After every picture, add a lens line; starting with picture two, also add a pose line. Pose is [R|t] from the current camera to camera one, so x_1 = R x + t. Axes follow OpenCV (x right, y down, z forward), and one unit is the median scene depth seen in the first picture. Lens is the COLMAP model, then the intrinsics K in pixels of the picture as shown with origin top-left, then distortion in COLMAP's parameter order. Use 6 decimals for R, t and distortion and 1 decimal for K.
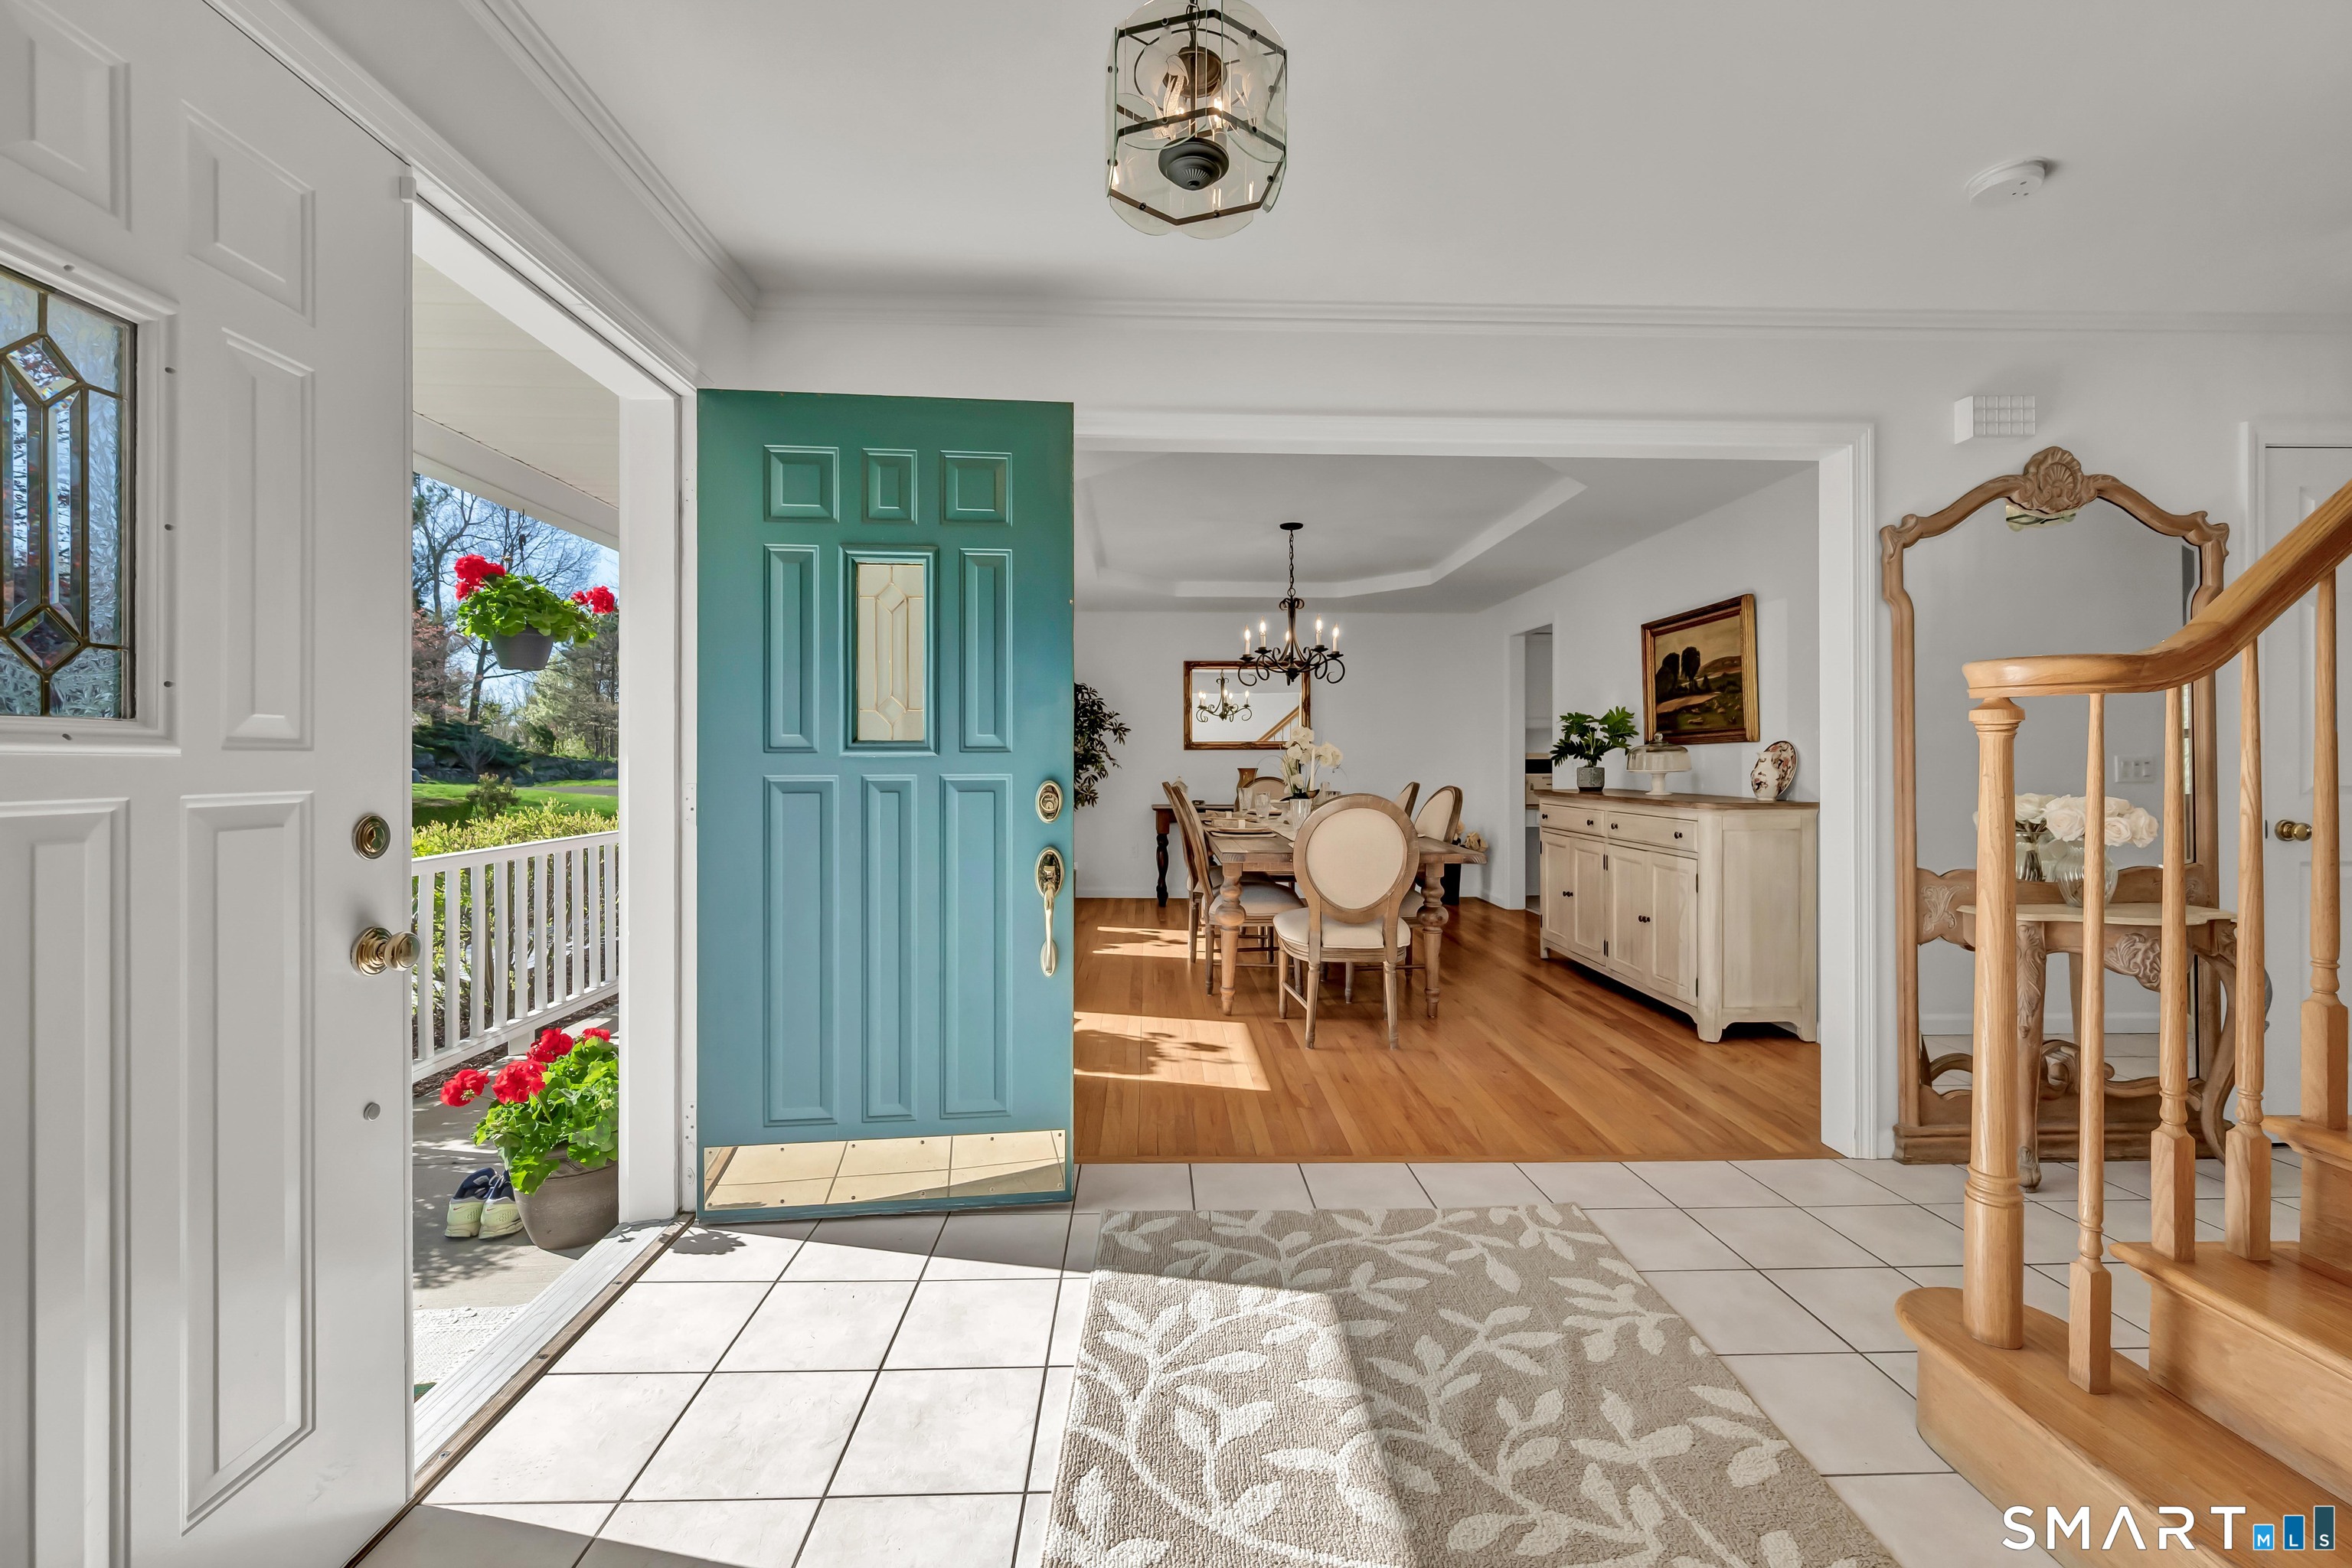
lens RADIAL K [[949.0, 0, 1176.1], [0, 949.0, 756.4], [0, 0, 1]] dist [-0.001288, 0.000084]
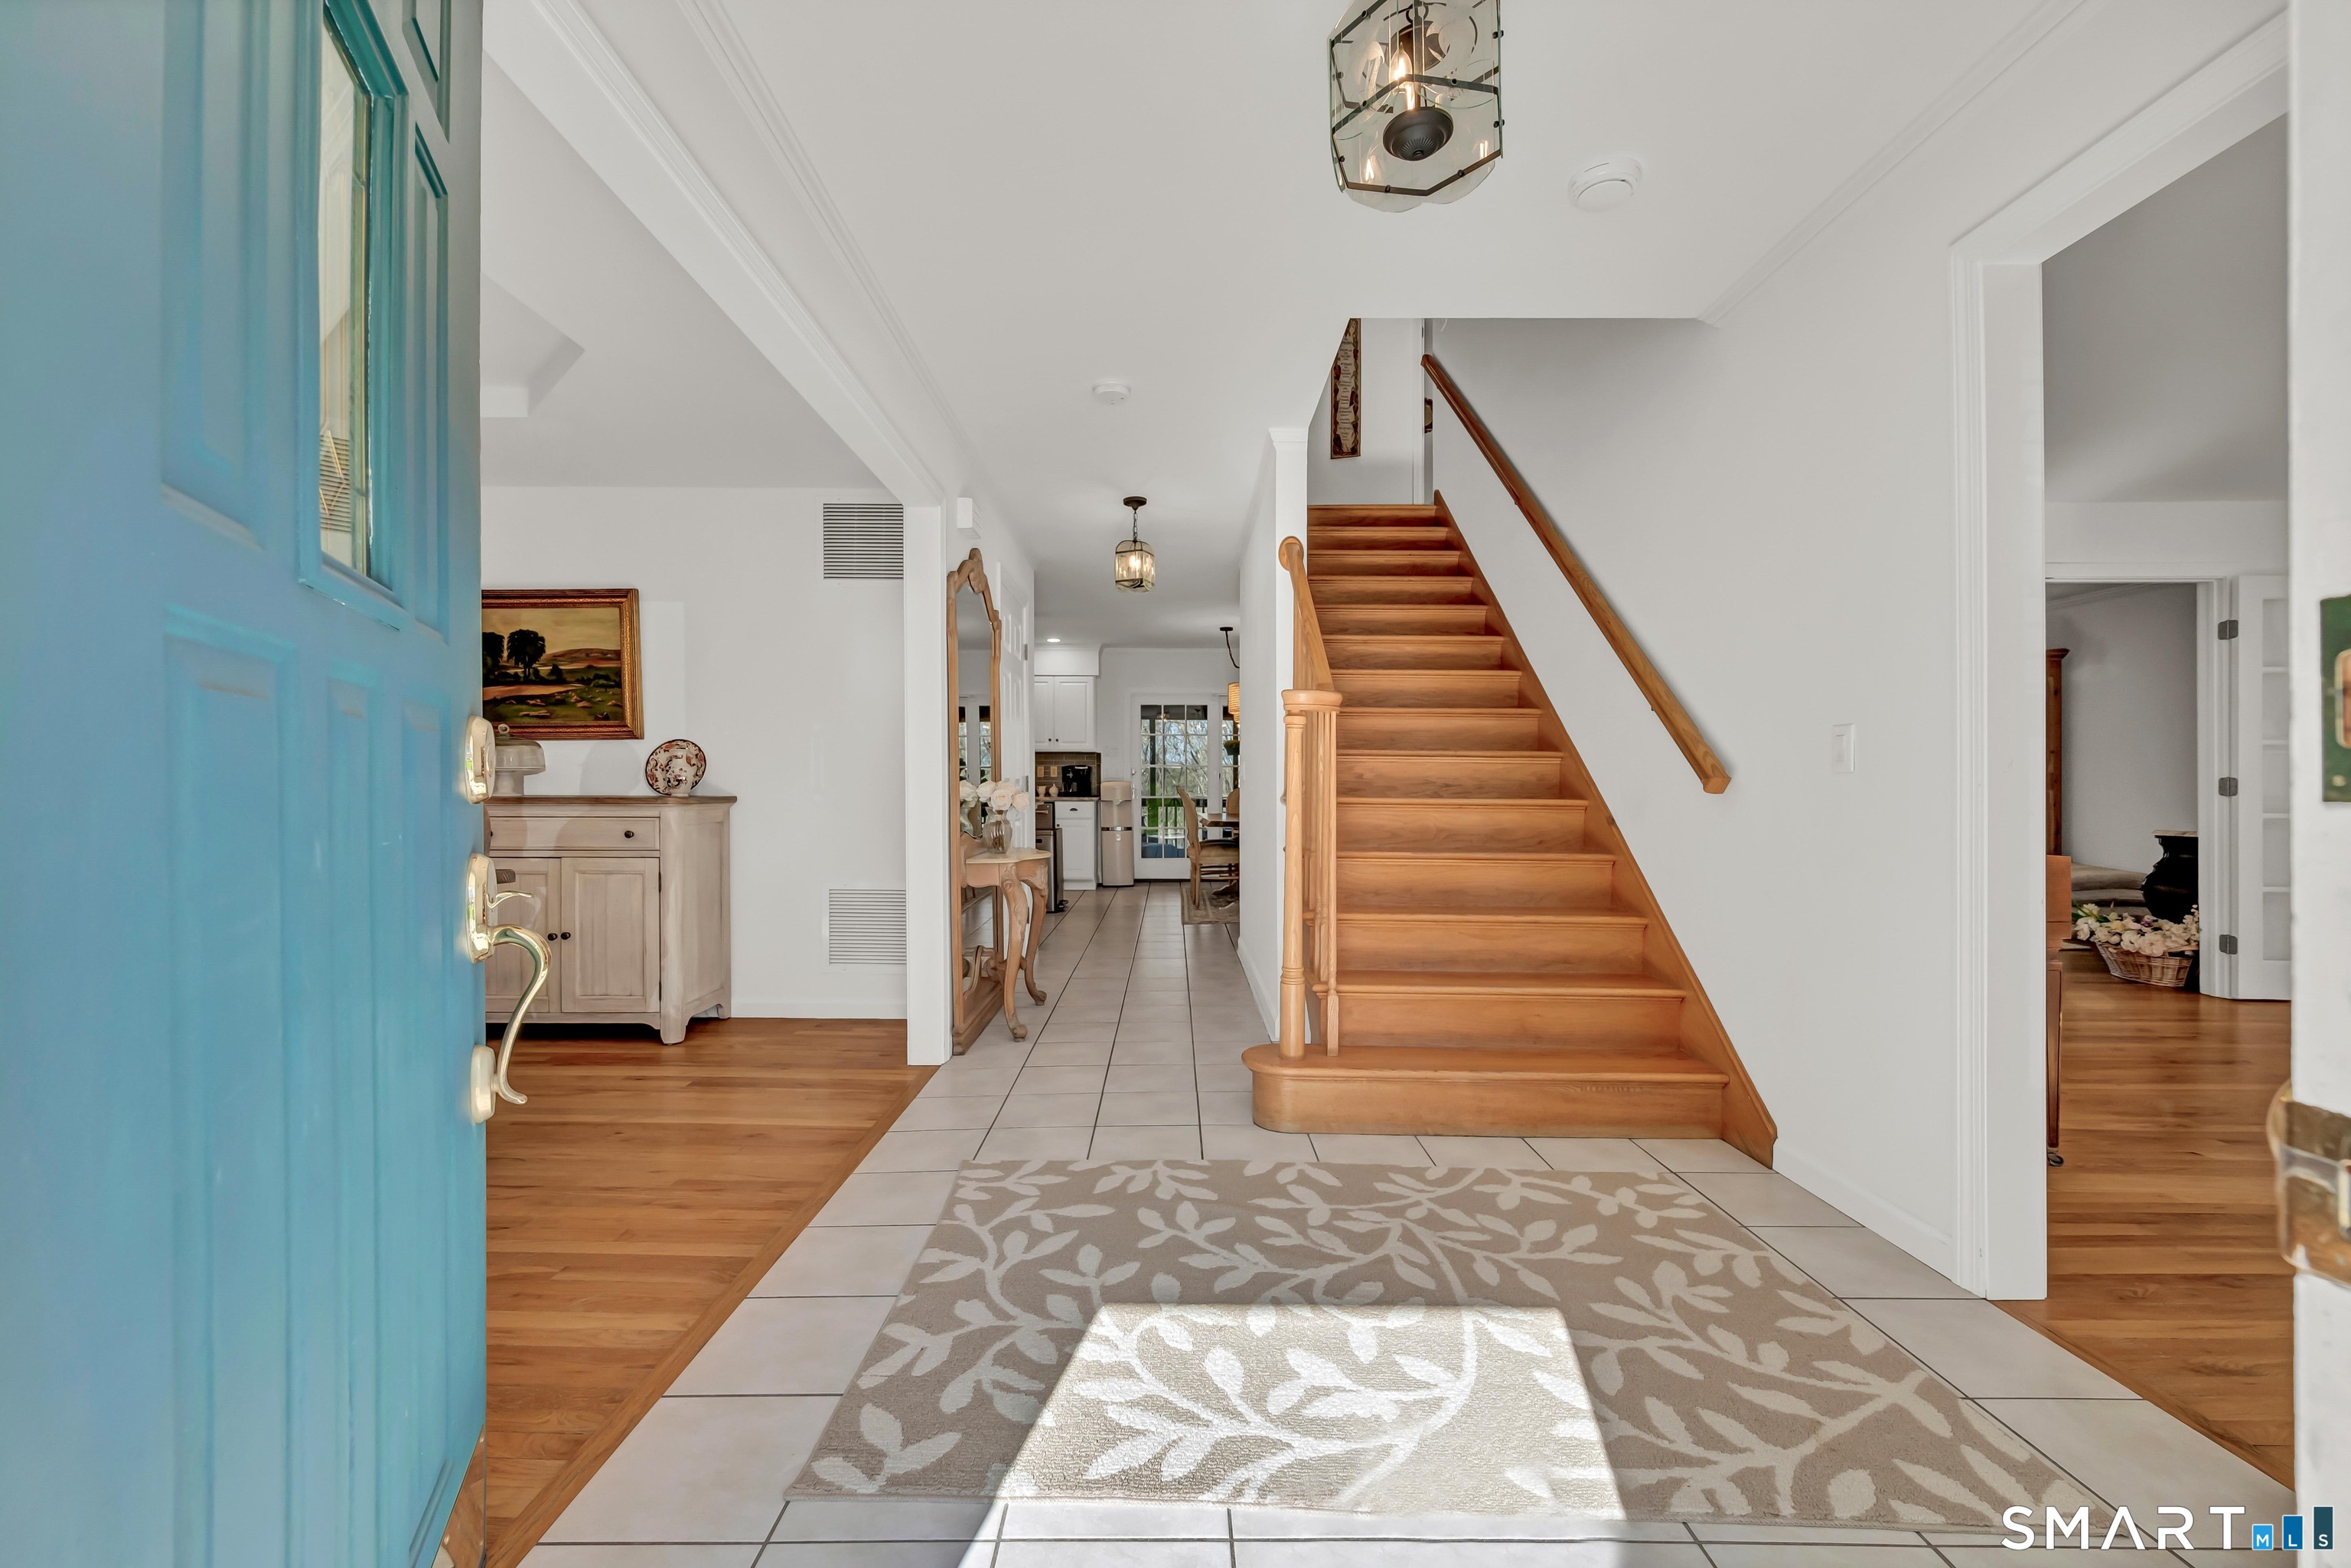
lens RADIAL K [[926.3, 0, 1175.5], [0, 926.3, 784.0], [0, 0, 1]] dist [-0.001366, 0.000080]
pose [[0.048105, 0.003296, 0.998837, -0.657976], [-0.005879, 0.999978, -0.003016, 0.062315], [-0.998825, -0.005727, 0.048124, 0.798637]]
